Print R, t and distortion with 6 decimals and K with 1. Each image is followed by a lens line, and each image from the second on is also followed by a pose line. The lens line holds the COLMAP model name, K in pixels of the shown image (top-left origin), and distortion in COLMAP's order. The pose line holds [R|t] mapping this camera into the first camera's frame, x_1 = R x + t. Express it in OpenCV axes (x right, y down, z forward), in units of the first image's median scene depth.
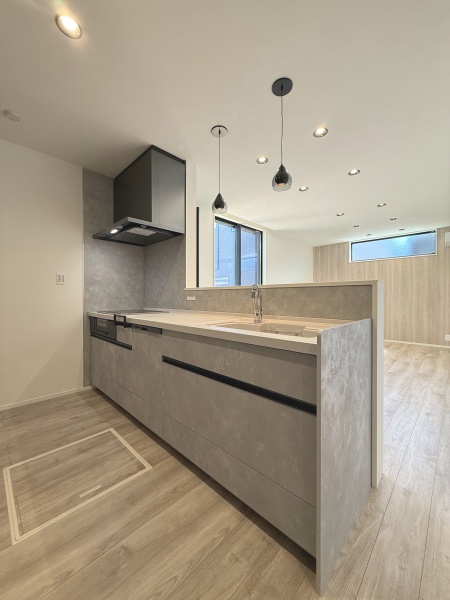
lens RADIAL K [[240.4, 0, 222.1], [0, 240.4, 299.7], [0, 0, 1]] dist [0.000137, -0.000507]
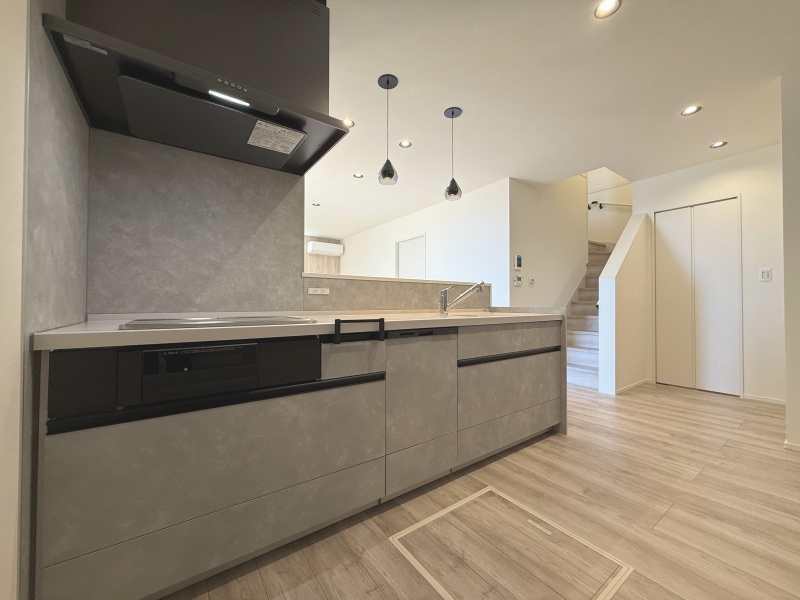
lens RADIAL K [[320.5, 0, 402.5], [0, 320.5, 299.6], [0, 0, 1]] dist [0.000137, -0.000507]
pose [[0.158188, 0.009838, 0.987360, -1.414746], [0.008634, 0.999898, -0.011347, 0.042347], [-0.987371, 0.010319, 0.158087, 1.073370]]
